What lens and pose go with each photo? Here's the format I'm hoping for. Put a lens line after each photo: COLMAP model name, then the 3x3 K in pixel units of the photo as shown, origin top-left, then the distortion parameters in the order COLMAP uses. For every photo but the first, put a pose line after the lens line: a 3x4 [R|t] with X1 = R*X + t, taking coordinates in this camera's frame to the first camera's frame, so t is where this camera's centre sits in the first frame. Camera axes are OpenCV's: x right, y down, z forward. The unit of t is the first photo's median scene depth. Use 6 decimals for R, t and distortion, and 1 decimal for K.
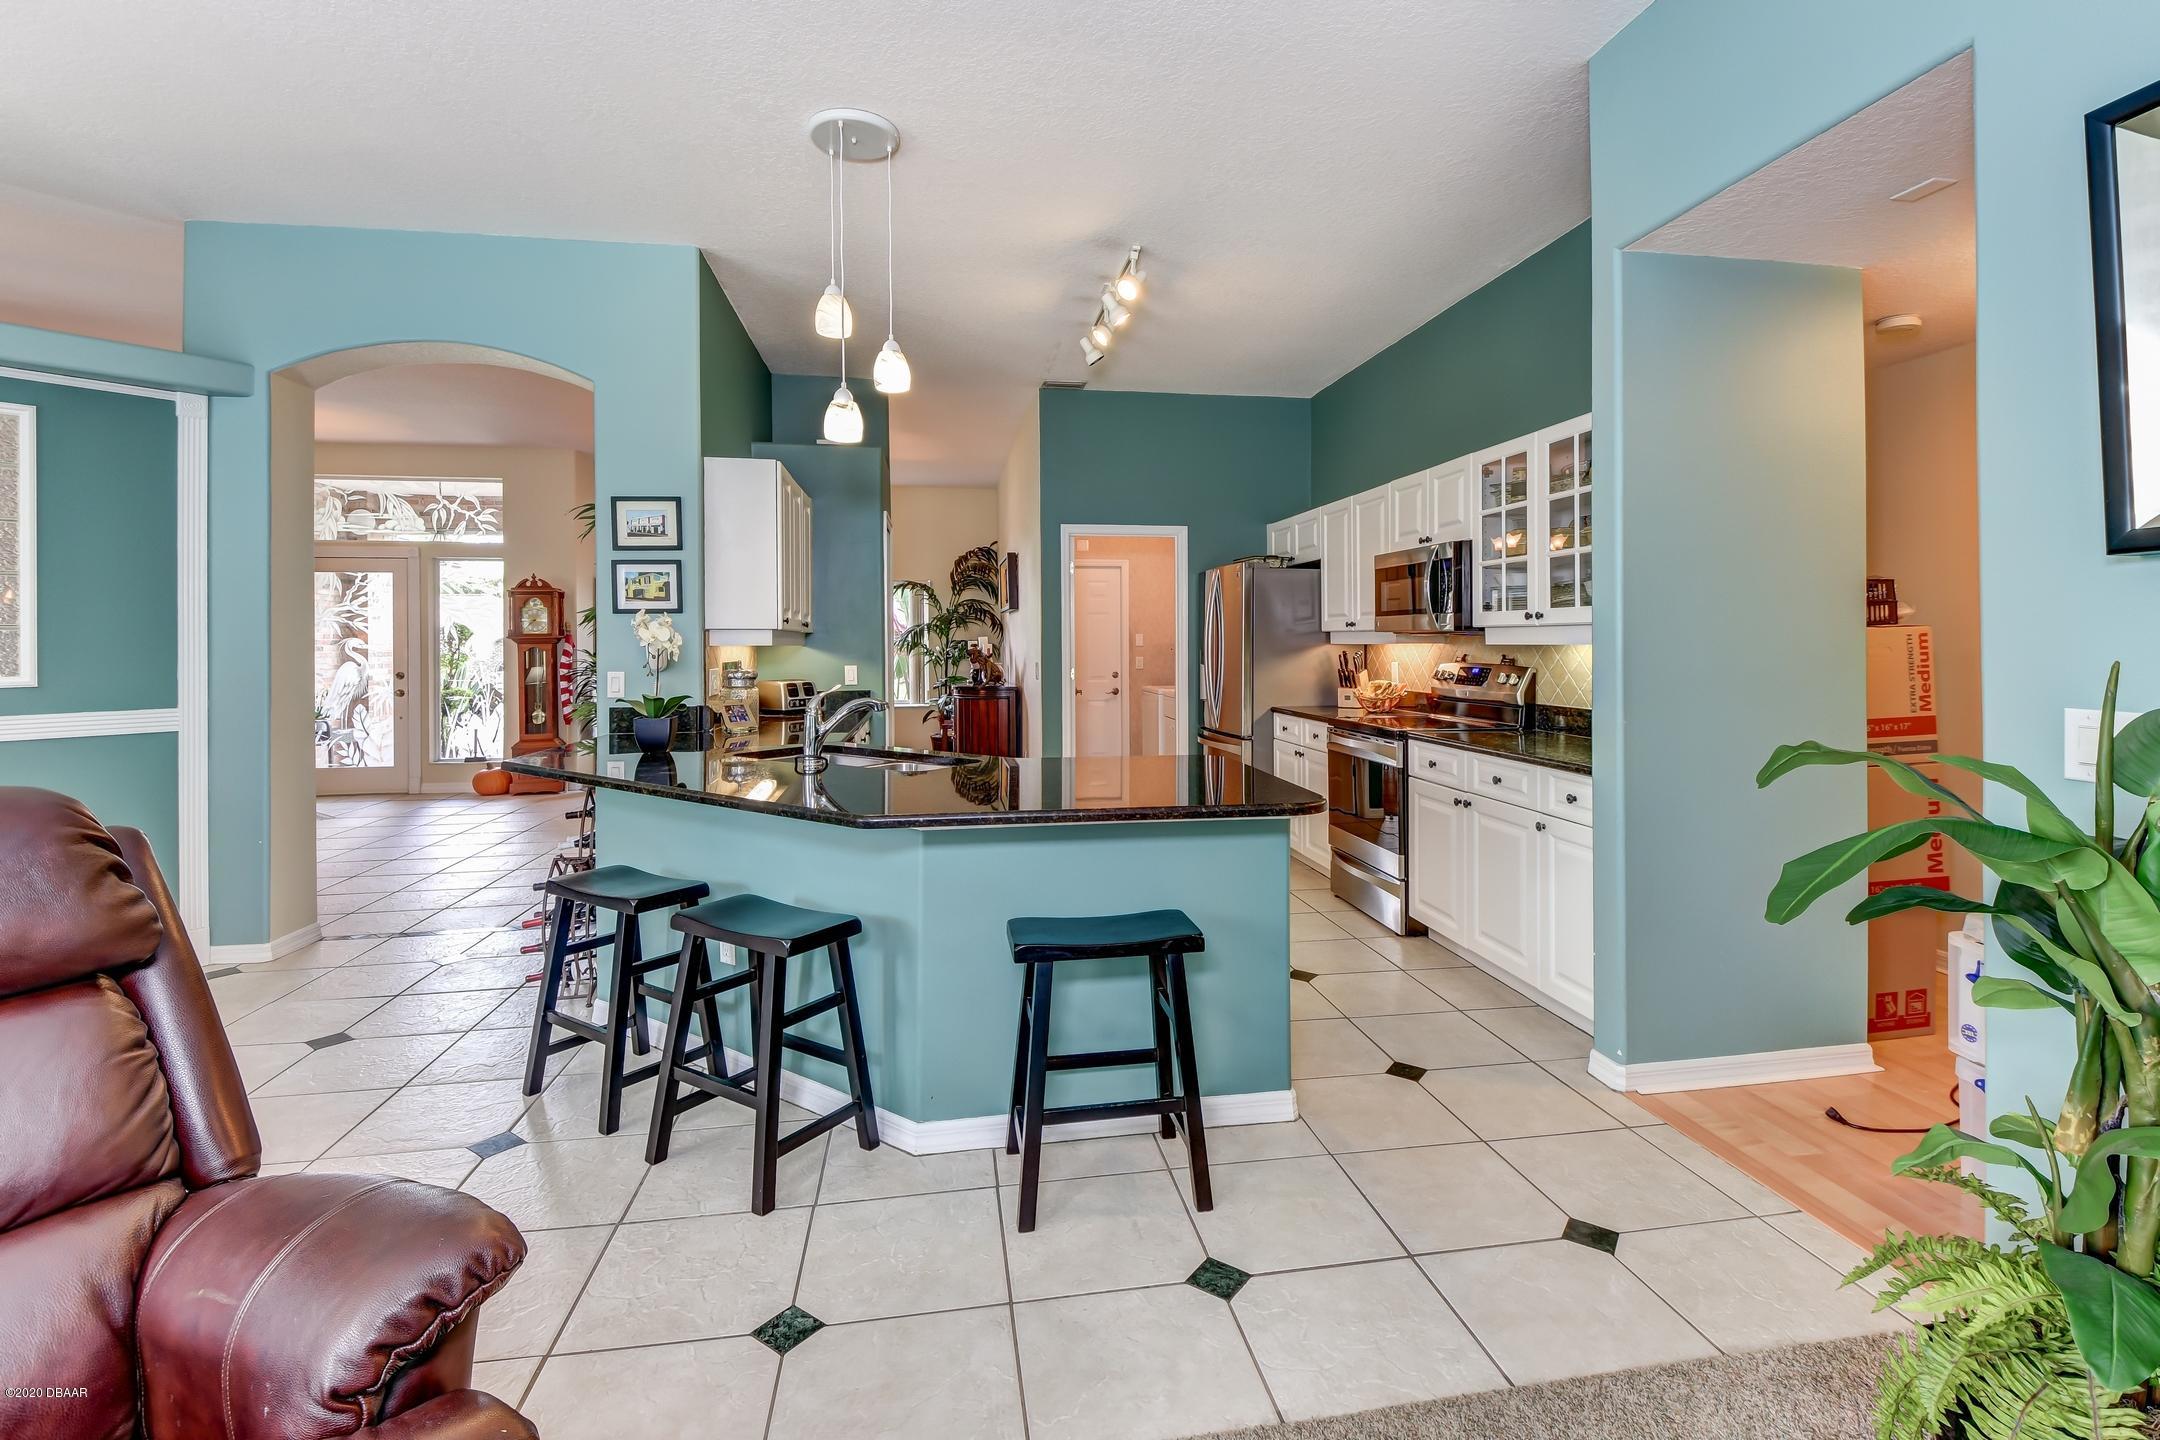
lens RADIAL K [[971.7, 0, 1105.7], [0, 971.7, 644.9], [0, 0, 1]] dist [0.012445, -0.013130]
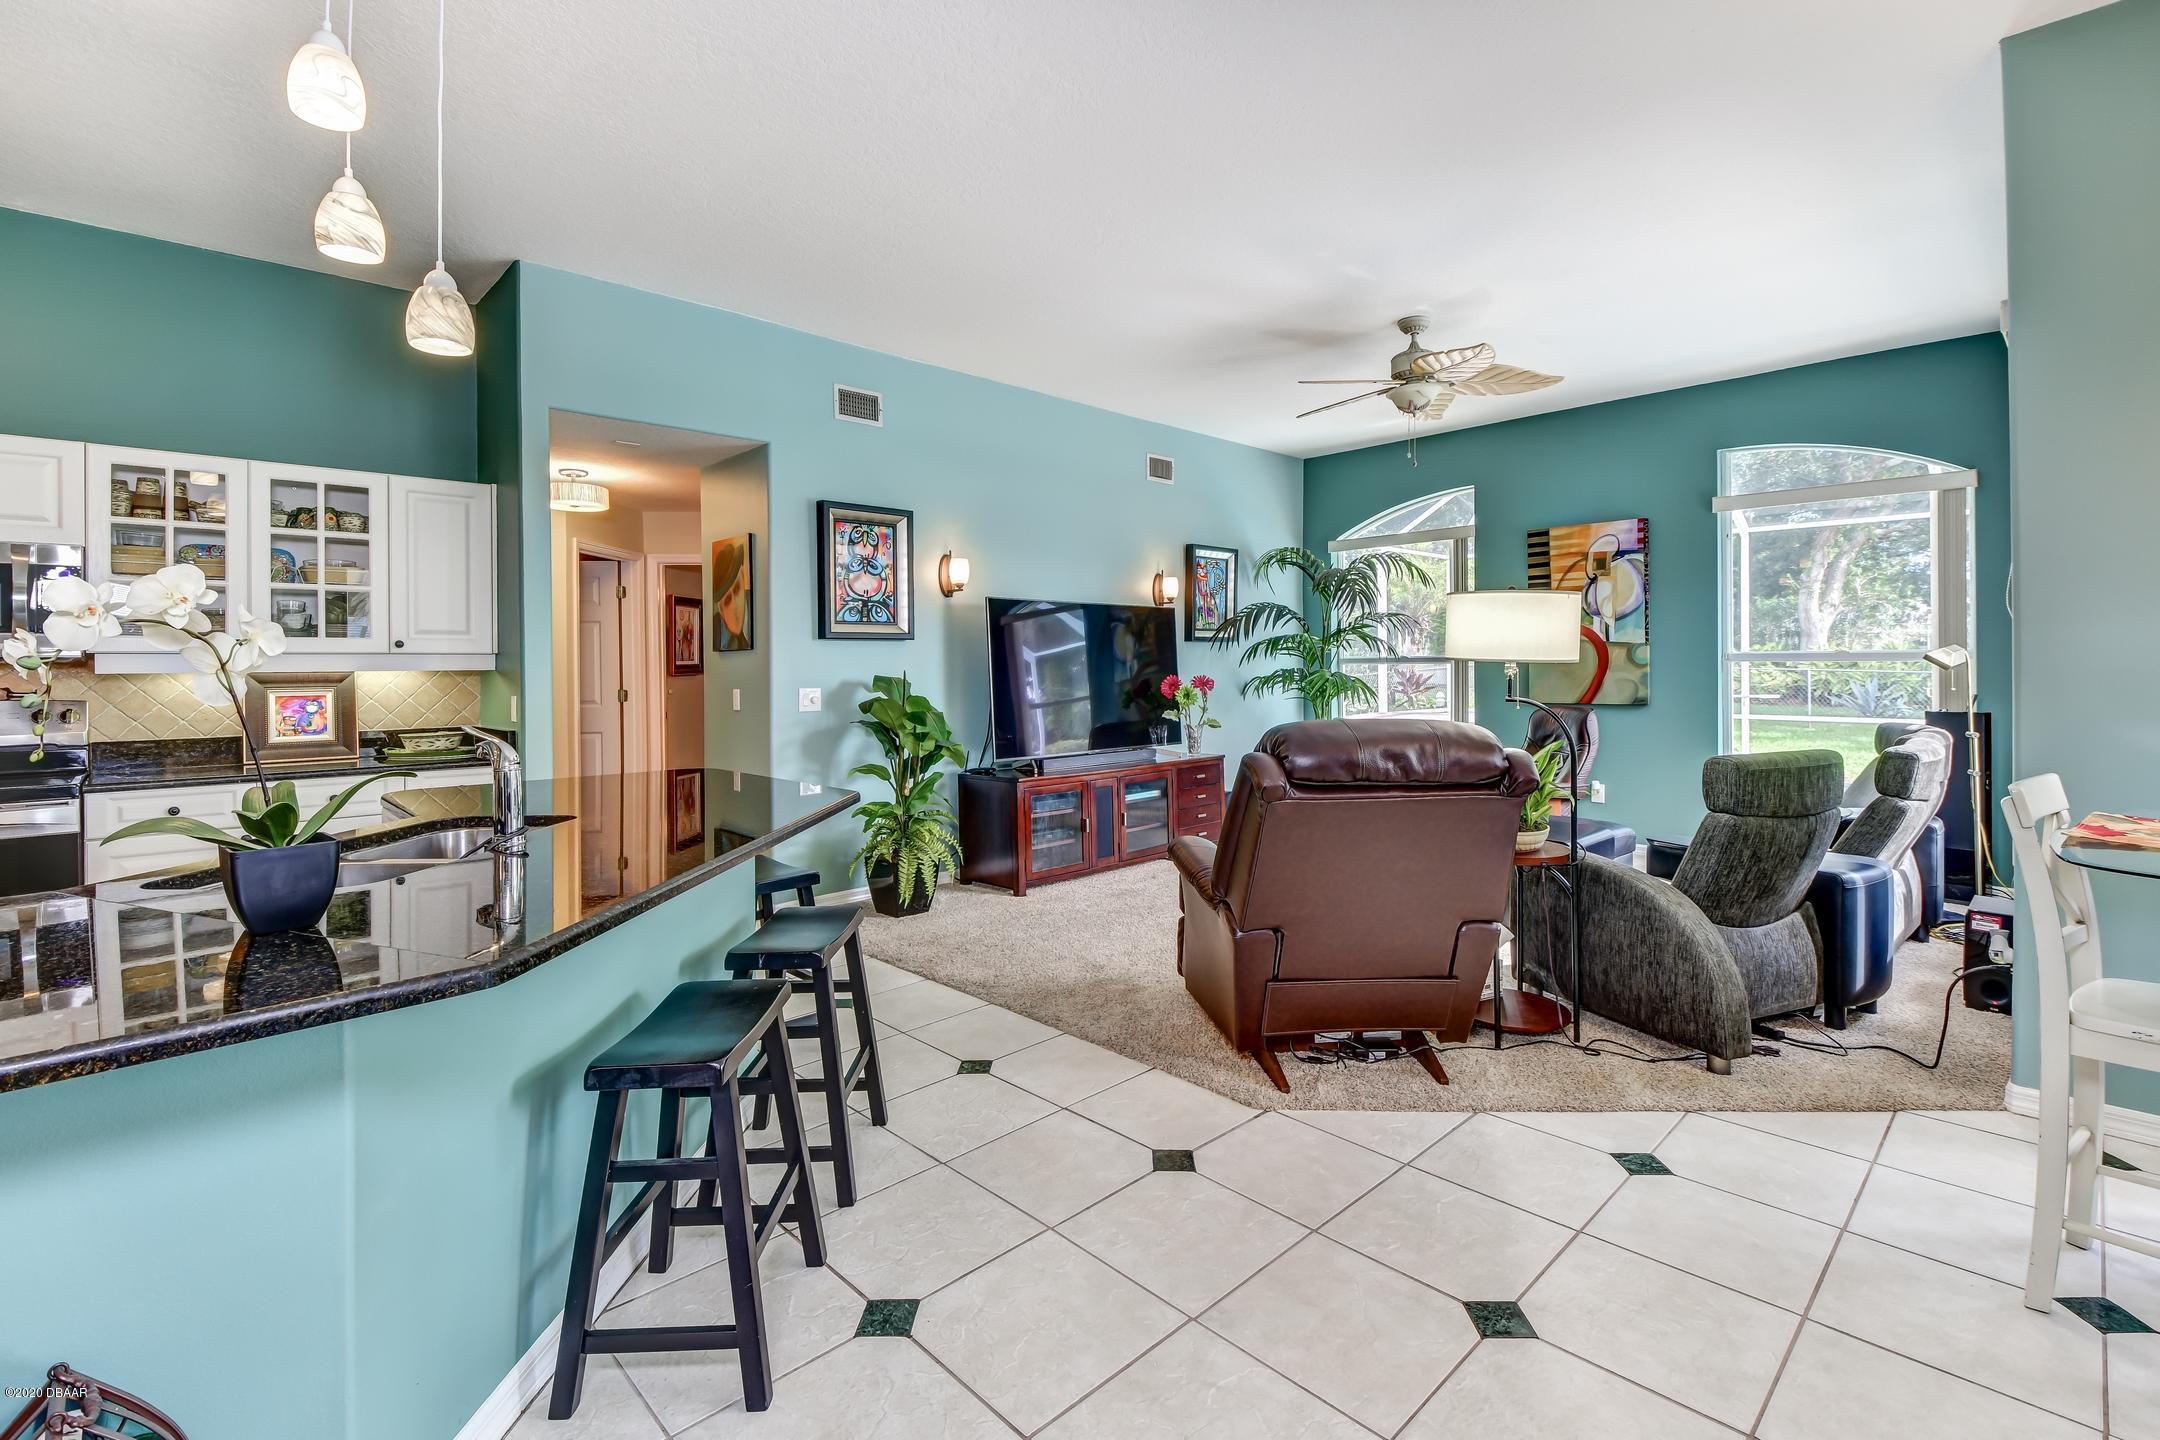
lens RADIAL K [[971.7, 0, 1120.0], [0, 971.7, 666.9], [0, 0, 1]] dist [0.012445, -0.013130]
pose [[-0.572864, 0.004713, 0.819637, -0.802196], [0.010986, 0.999938, 0.001929, 0.001750], [-0.819576, 0.010109, -0.572881, 0.757752]]
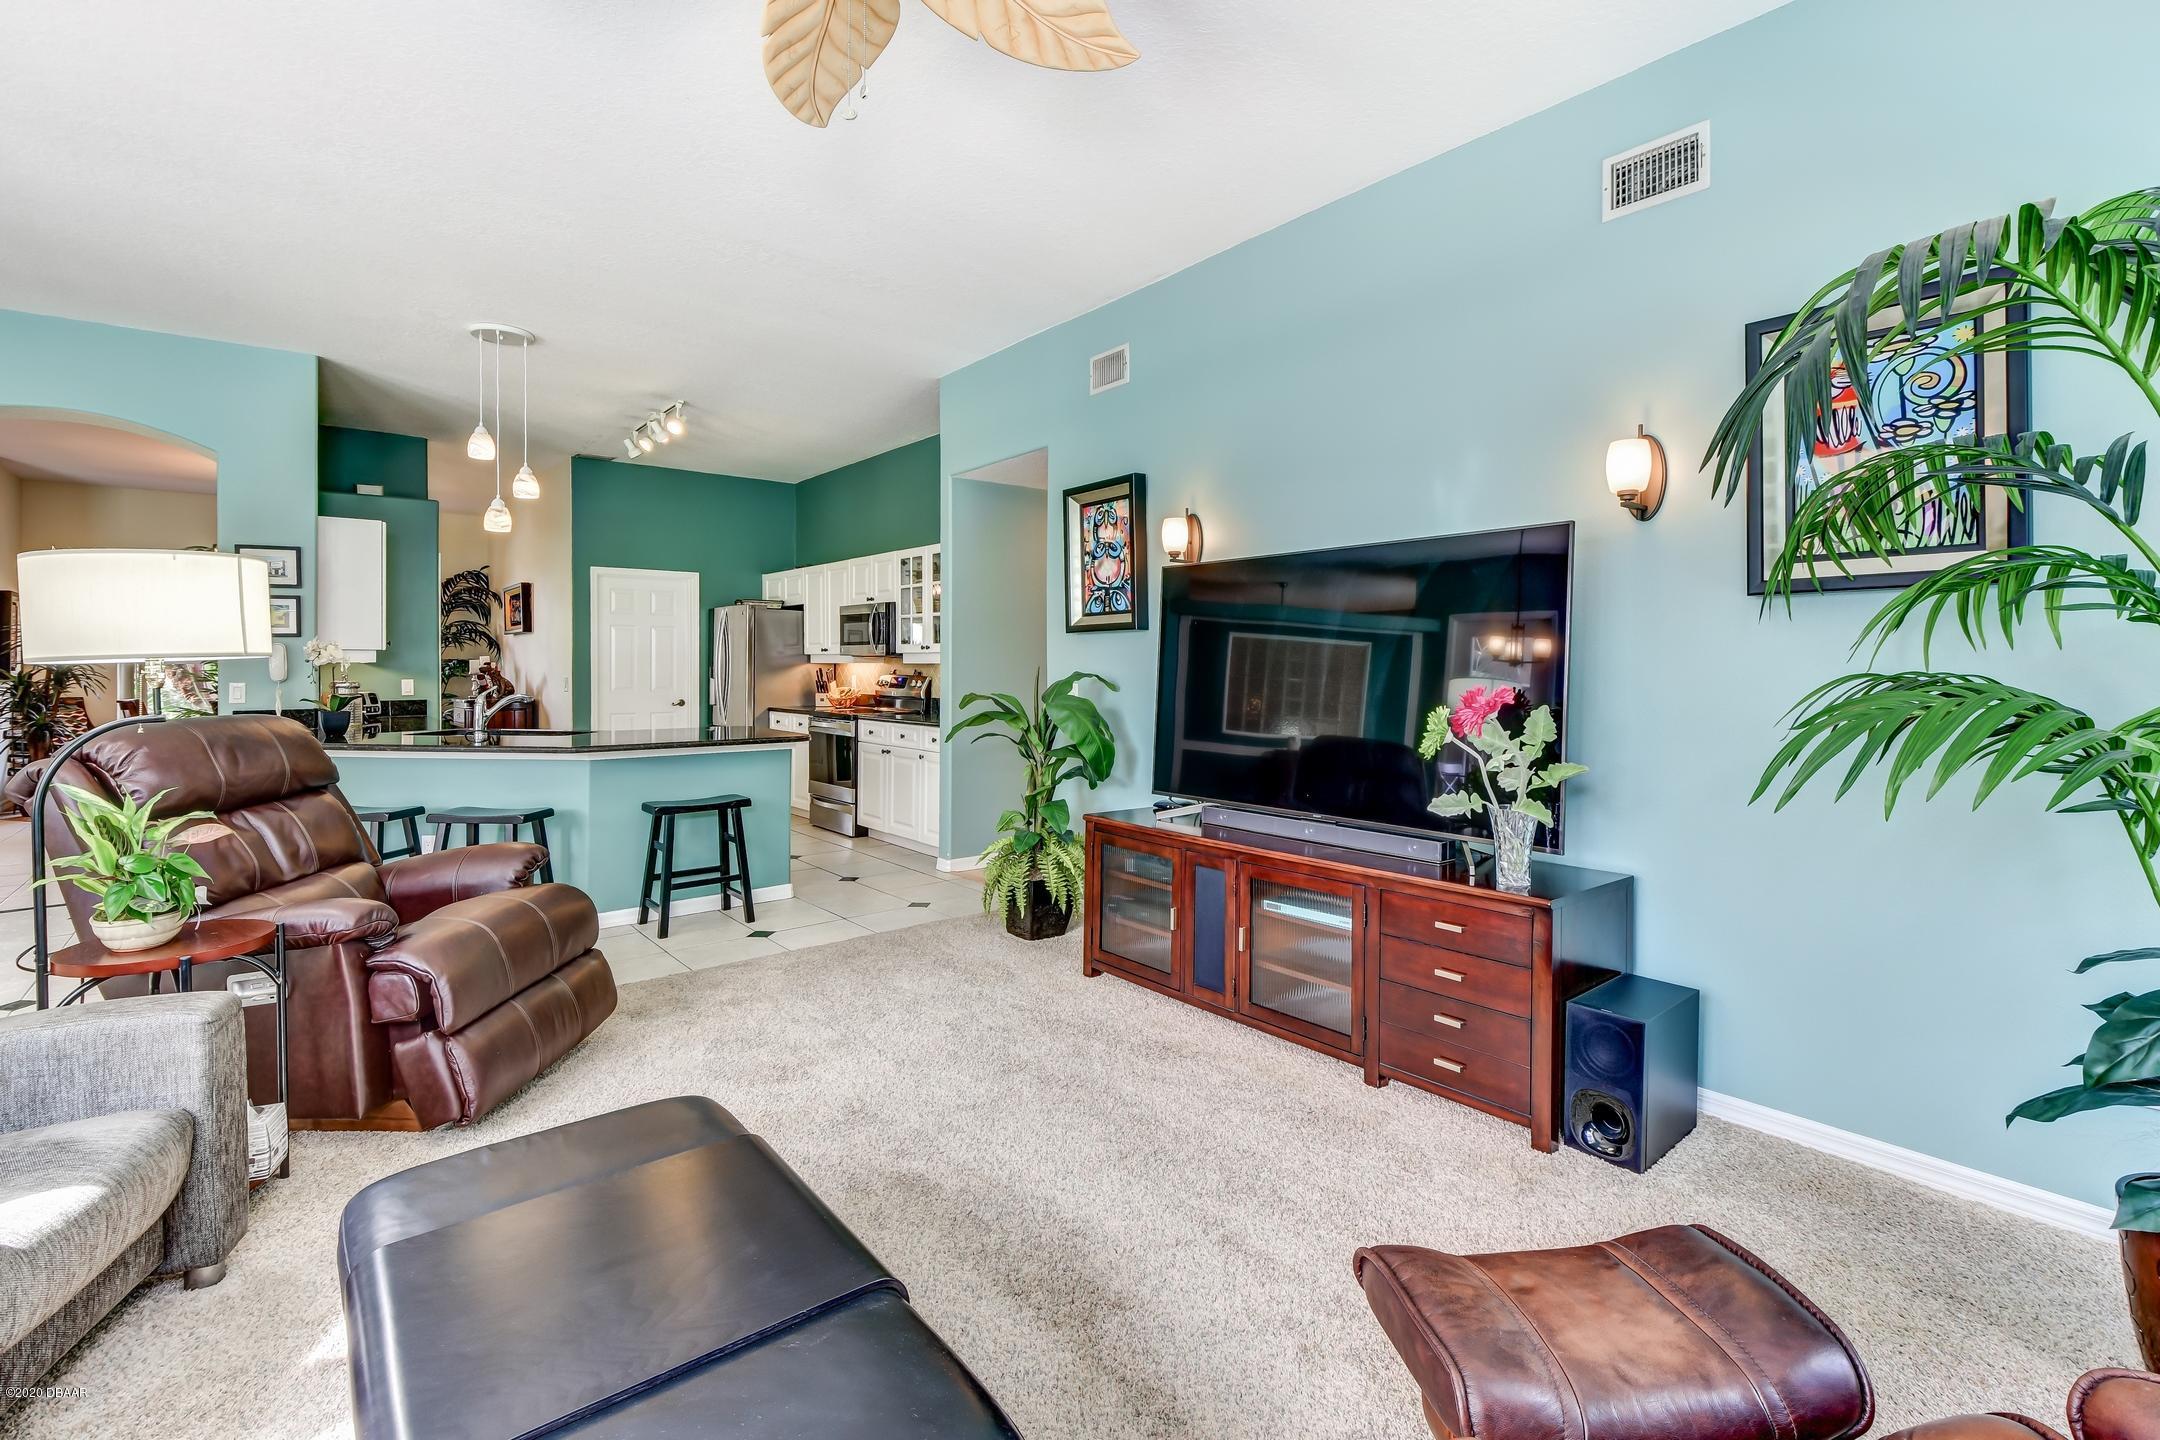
lens RADIAL K [[971.7, 0, 1099.5], [0, 971.7, 672.2], [0, 0, 1]] dist [0.012445, -0.013130]
pose [[0.869818, -0.000822, 0.493372, -0.151209], [-0.001852, 0.999986, 0.004930, 0.006171], [-0.493369, -0.005202, 0.869805, -0.652872]]
